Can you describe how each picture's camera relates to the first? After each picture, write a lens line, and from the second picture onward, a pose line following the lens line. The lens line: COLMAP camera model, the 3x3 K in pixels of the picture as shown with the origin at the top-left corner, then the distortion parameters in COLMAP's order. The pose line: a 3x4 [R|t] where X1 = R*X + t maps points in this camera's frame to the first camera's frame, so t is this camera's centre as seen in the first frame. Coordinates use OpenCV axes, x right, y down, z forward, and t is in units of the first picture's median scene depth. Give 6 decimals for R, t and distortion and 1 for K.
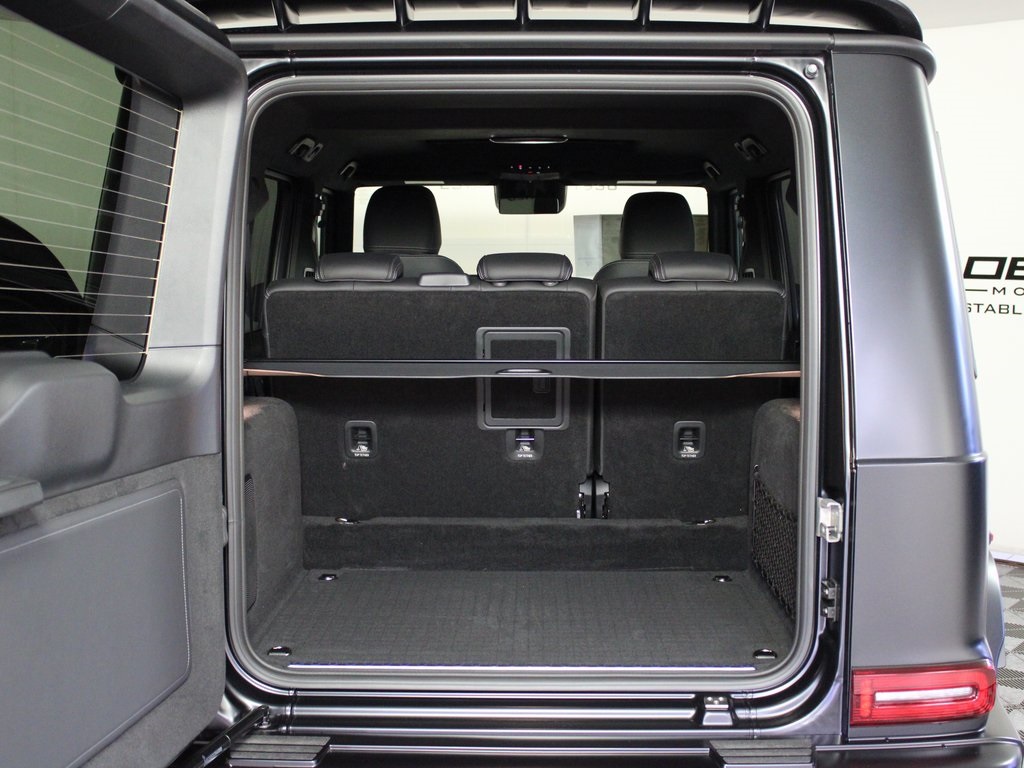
lens RADIAL K [[1267.1, 0, 512.0], [0, 1267.1, 384.0], [0, 0, 1]] dist [-0.155236, 0.048370]
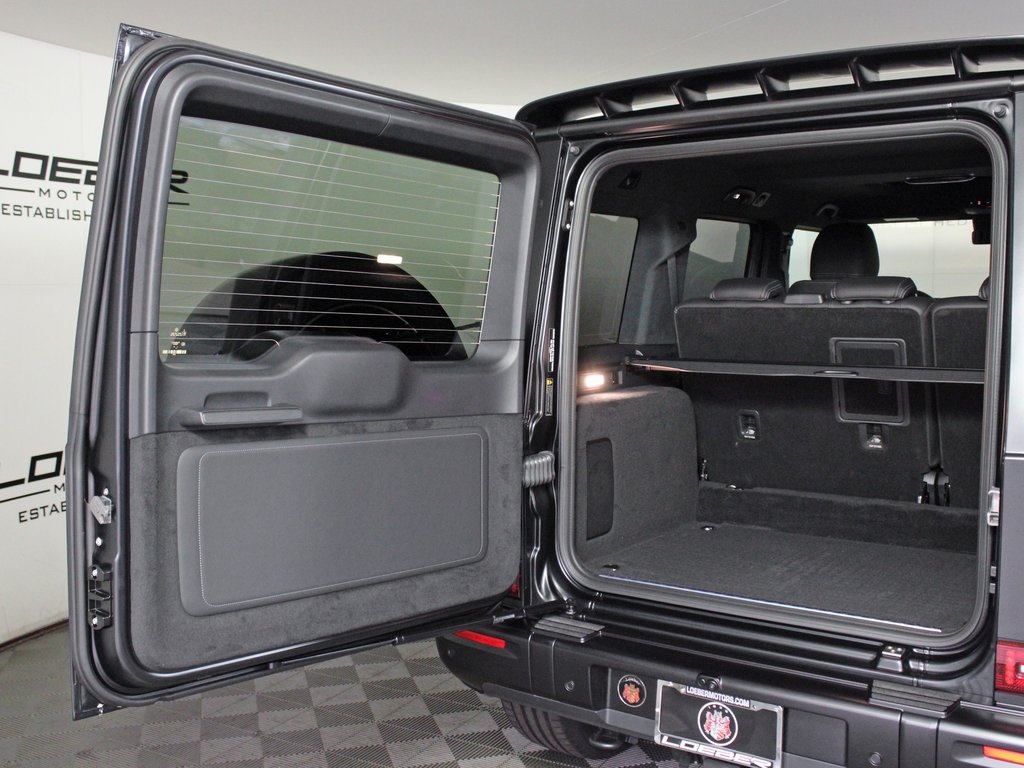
lens RADIAL K [[1114.3, 0, 512.0], [0, 1114.3, 384.0], [0, 0, 1]] dist [-0.079212, -0.010146]
pose [[0.809472, 0.039887, -0.585802, 0.353366], [-0.047052, 0.998888, 0.002996, 0.011351], [0.585270, 0.025139, 0.810449, -0.047889]]
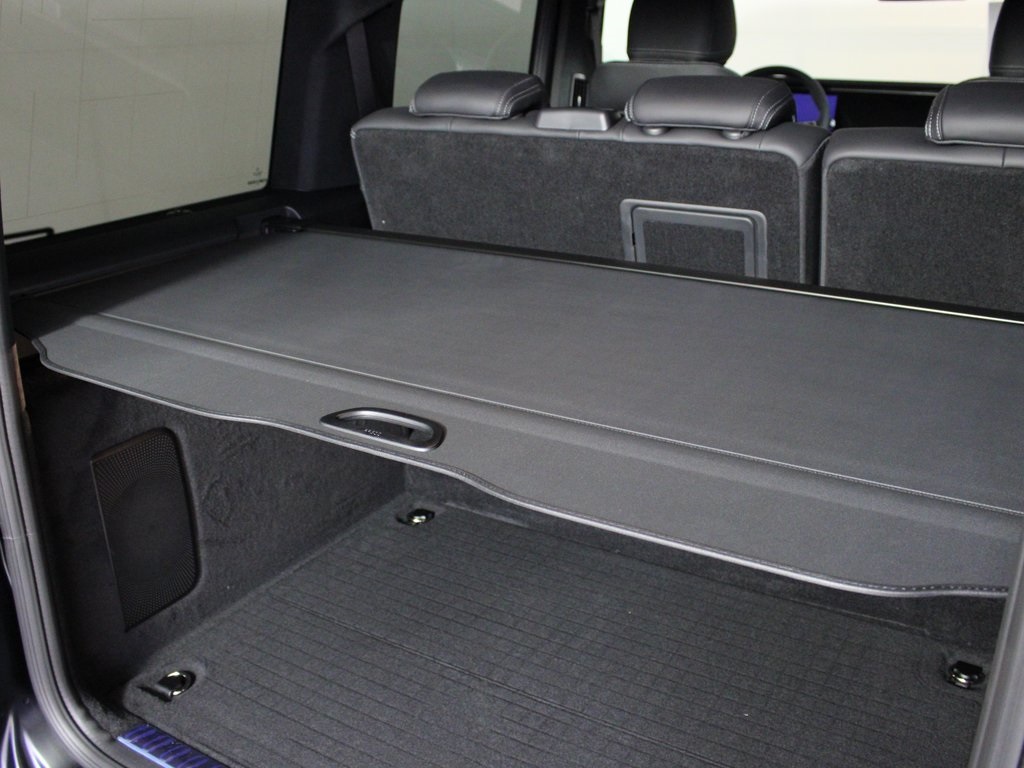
lens RADIAL K [[981.5, 0, 512.0], [0, 981.5, 384.0], [0, 0, 1]] dist [-0.147695, 0.020019]
pose [[0.859421, 0.166805, -0.483293, 0.173367], [-0.040214, 0.964407, 0.261347, -0.079861], [0.509685, -0.205172, 0.835539, 0.552589]]
